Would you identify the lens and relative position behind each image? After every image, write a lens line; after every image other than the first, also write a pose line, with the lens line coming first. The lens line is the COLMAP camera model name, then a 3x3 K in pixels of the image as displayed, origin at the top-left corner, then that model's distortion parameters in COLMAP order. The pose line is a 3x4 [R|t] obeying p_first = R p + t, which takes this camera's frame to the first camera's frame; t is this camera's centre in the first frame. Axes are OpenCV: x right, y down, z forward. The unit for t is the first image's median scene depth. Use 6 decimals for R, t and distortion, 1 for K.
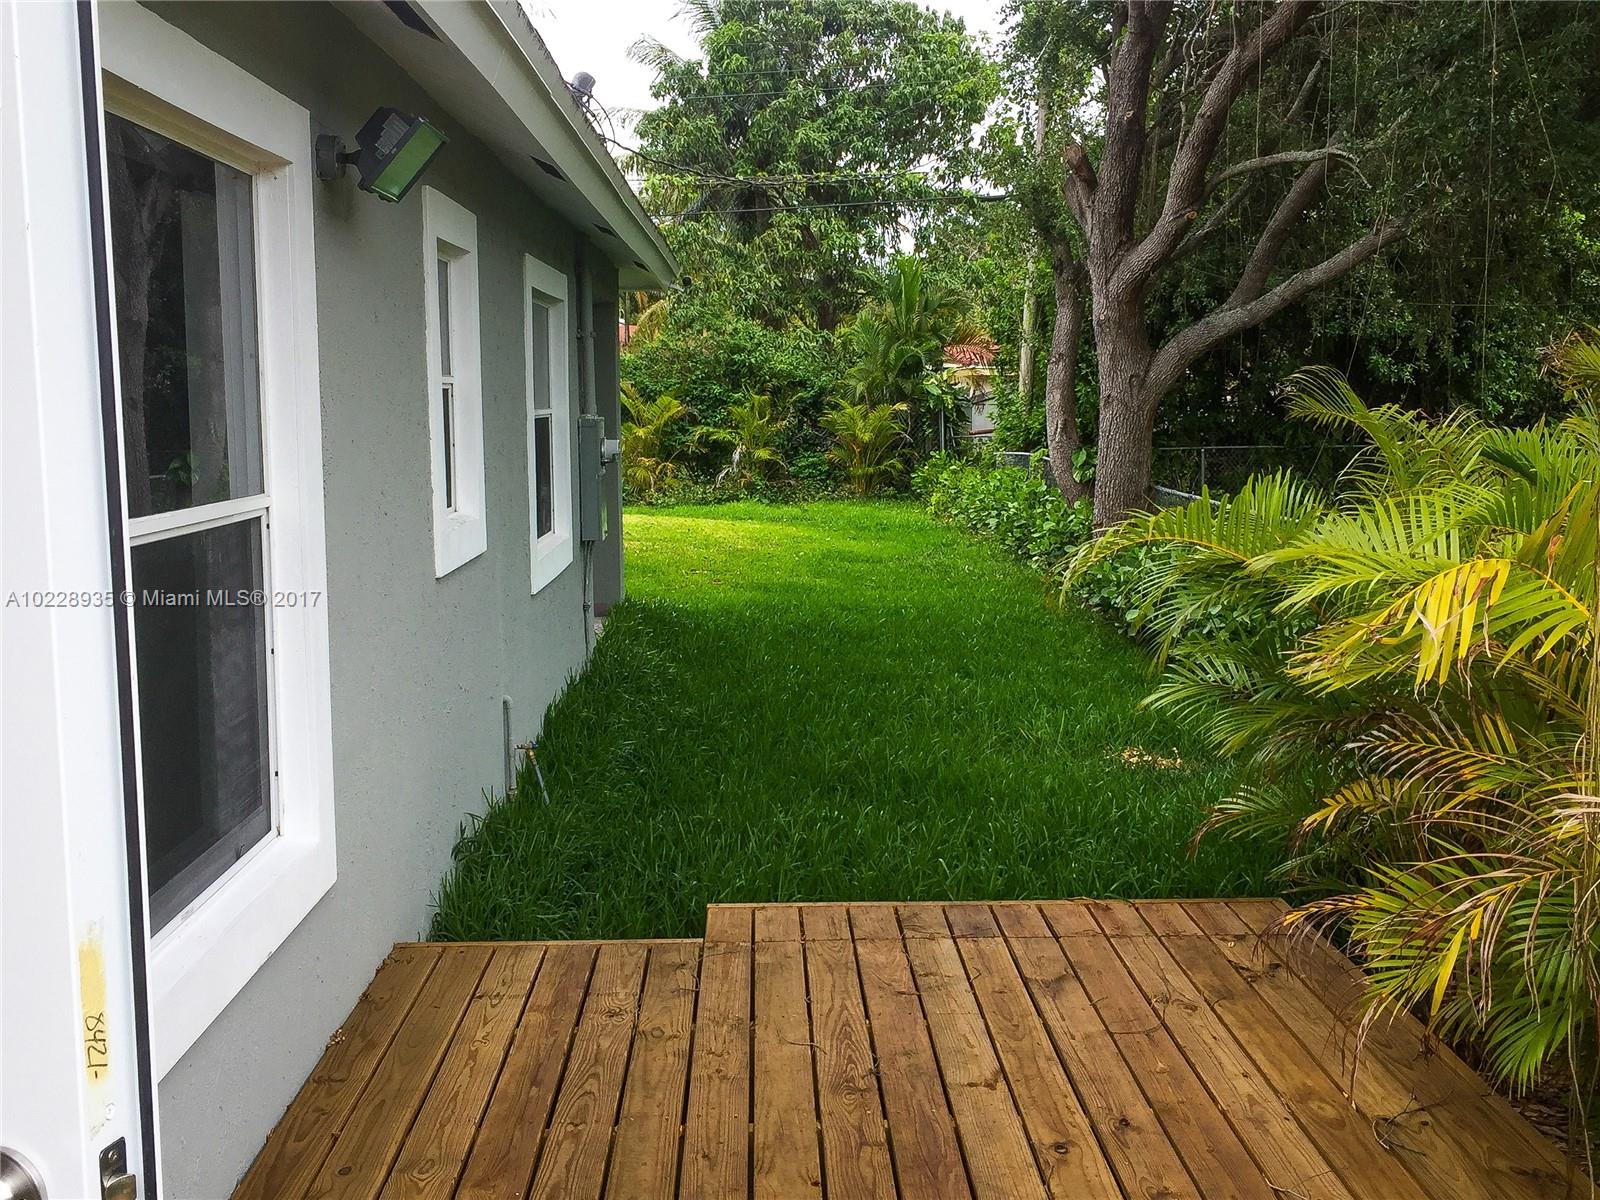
lens RADIAL K [[1673.4, 0, 800.6], [0, 1673.4, 592.0], [0, 0, 1]] dist [0.035582, 0.000000]
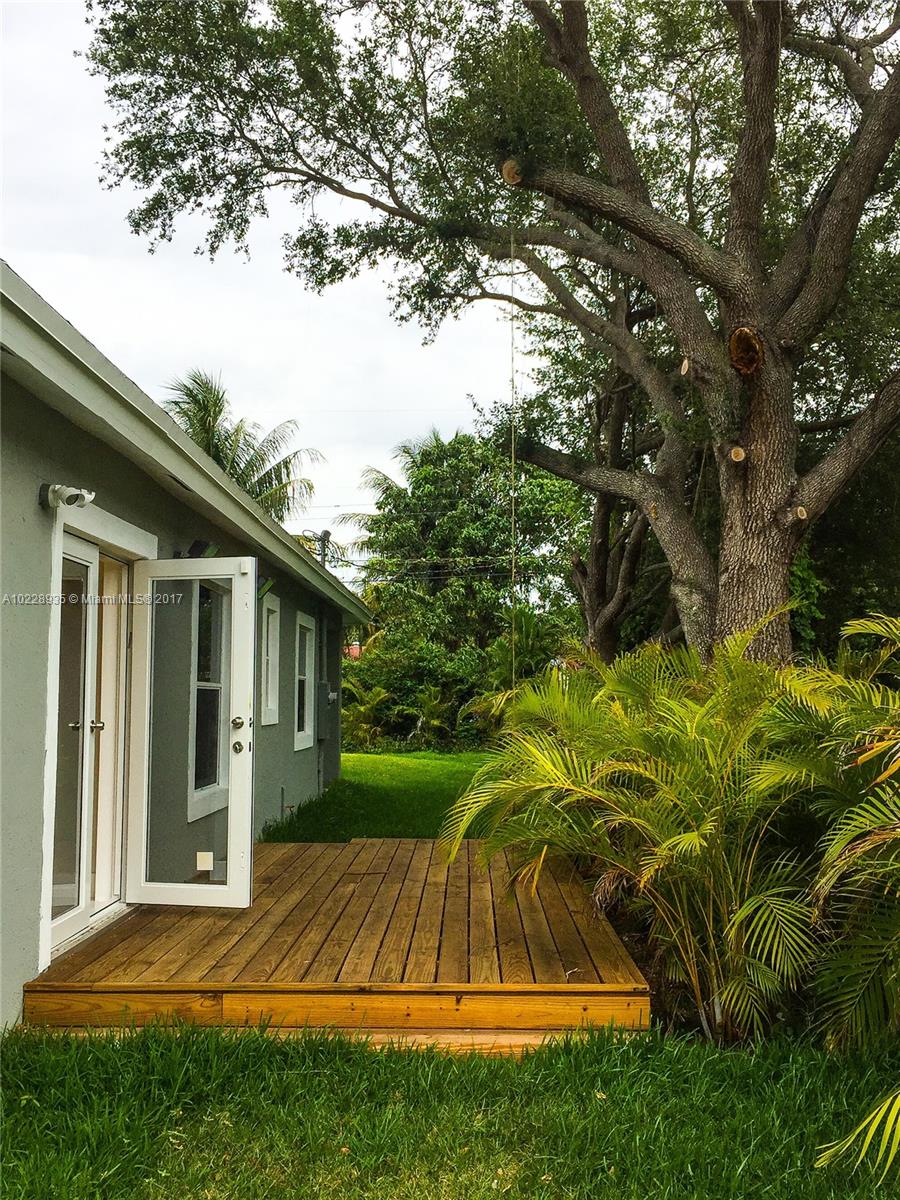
lens RADIAL K [[1255.1, 0, 447.0], [0, 1255.1, 601.5], [0, 0, 1]] dist [0.035582, 0.000000]
pose [[0.999183, 0.007162, -0.039774, 0.035534], [-0.014754, 0.980890, -0.194001, 0.038553], [0.037625, 0.194429, 0.980195, -0.221909]]
